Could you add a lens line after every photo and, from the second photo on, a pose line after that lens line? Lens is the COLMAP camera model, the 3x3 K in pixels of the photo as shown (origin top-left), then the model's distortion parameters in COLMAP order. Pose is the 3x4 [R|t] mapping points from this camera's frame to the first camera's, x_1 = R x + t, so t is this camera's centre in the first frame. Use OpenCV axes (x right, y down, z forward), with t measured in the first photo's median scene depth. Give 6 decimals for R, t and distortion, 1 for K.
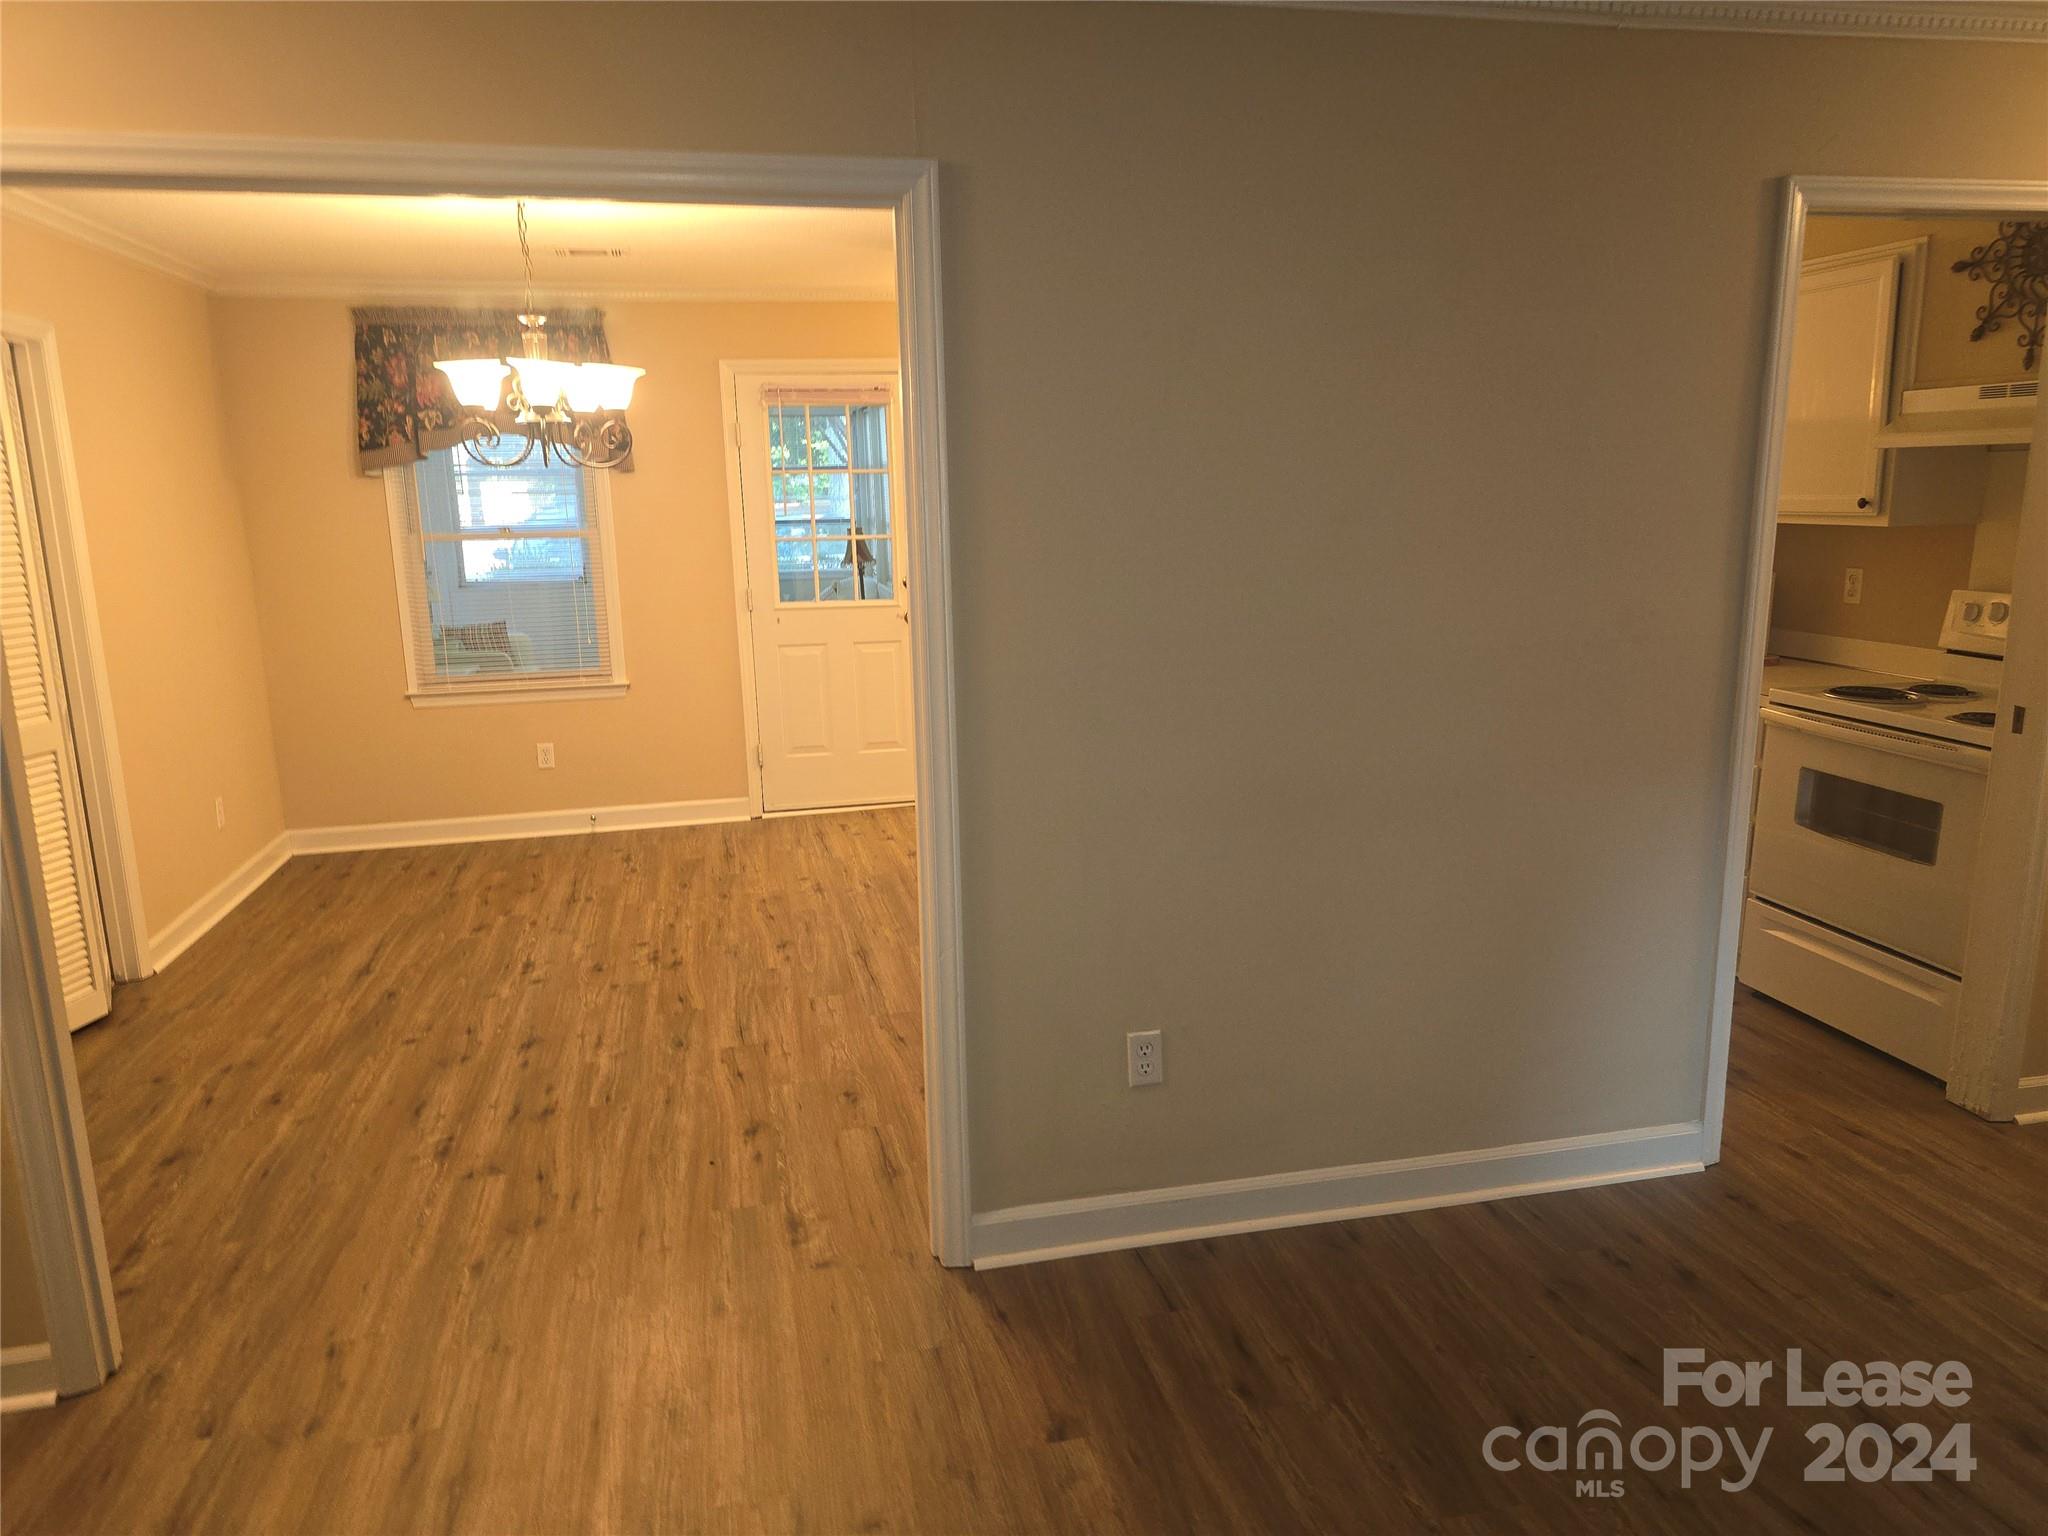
lens RADIAL K [[1378.7, 0, 1024.7], [0, 1378.7, 769.4], [0, 0, 1]] dist [0.054986, -0.051665]
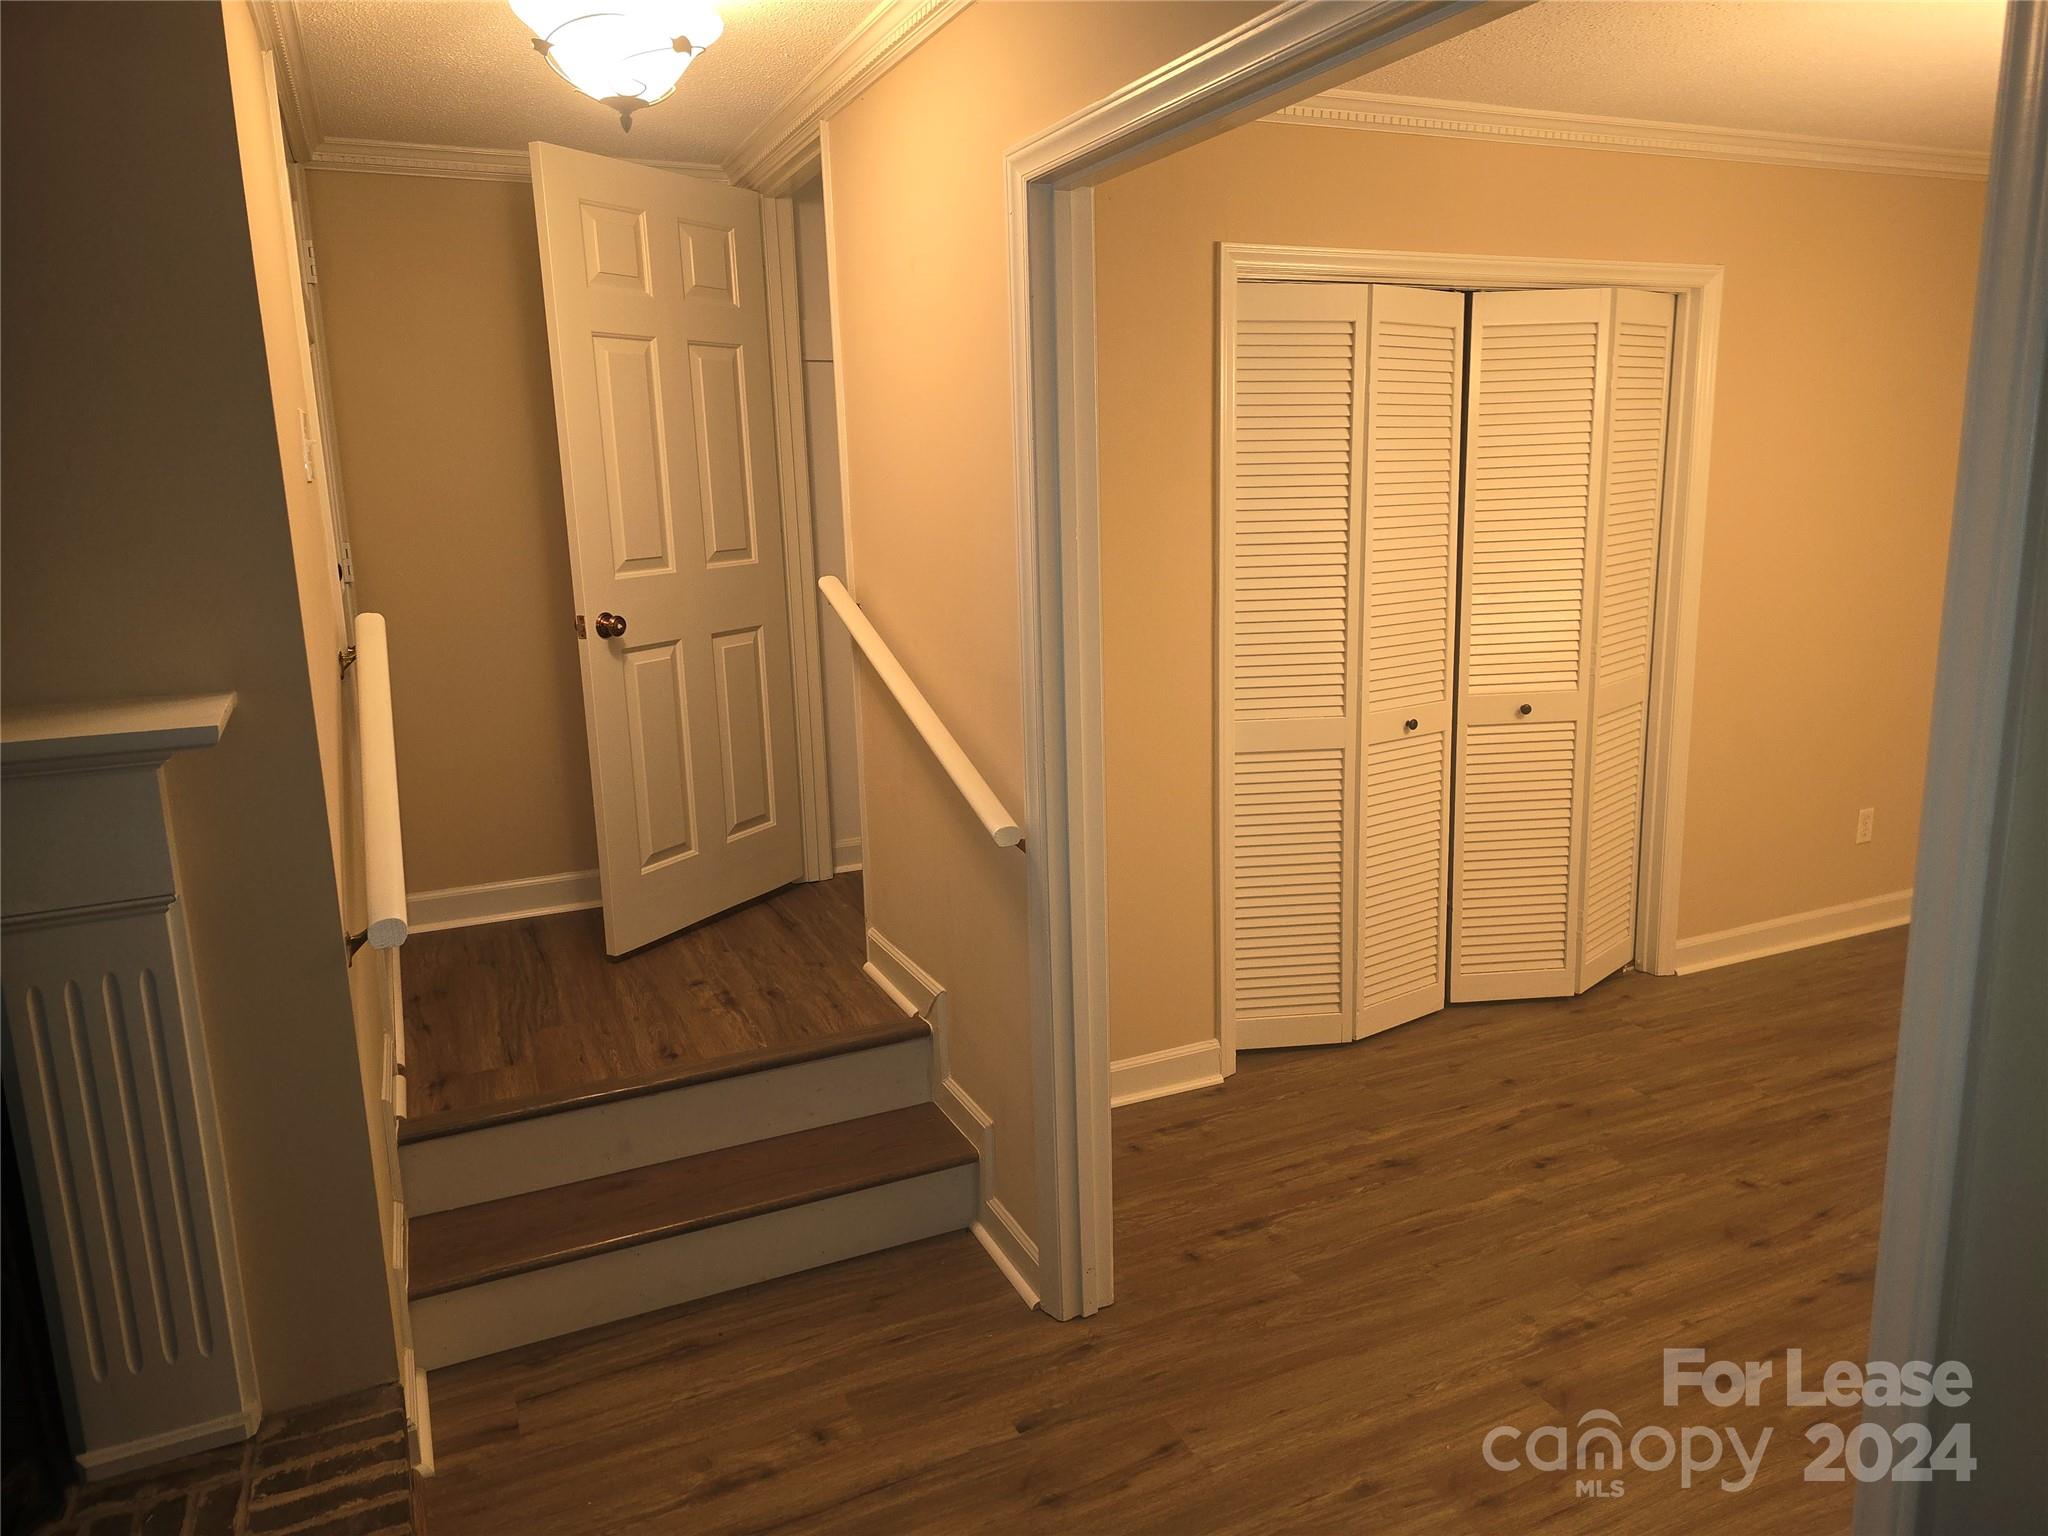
lens RADIAL K [[1378.7, 0, 1049.0], [0, 1378.7, 738.3], [0, 0, 1]] dist [0.054986, -0.051665]
pose [[0.205973, 0.206981, -0.956417, 0.133949], [-0.177202, 0.969105, 0.171565, -0.087637], [0.962380, 0.134141, 0.236287, 0.359323]]
